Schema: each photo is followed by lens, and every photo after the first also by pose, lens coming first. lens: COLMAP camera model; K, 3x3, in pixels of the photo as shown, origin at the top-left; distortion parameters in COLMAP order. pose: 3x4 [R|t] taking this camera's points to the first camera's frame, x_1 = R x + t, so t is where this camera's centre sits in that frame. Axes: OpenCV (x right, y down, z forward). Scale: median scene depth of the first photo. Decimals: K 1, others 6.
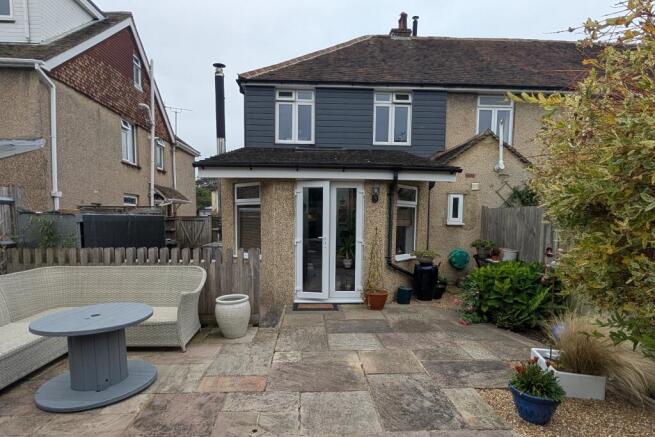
lens RADIAL K [[339.0, 0, 327.4], [0, 339.0, 218.2], [0, 0, 1]] dist [0.021410, -0.000134]
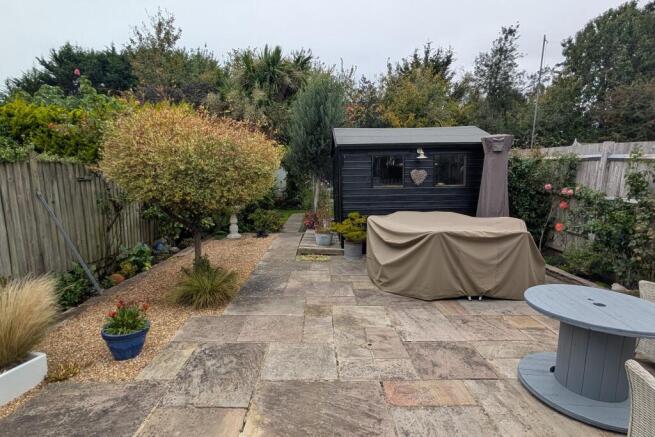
lens RADIAL K [[339.0, 0, 326.9], [0, 339.0, 218.1], [0, 0, 1]] dist [0.021410, -0.000134]
pose [[-0.999406, -0.013417, 0.031757, -0.071775], [-0.008747, 0.989702, 0.142872, -0.022119], [-0.033347, 0.142510, -0.989231, 1.833887]]
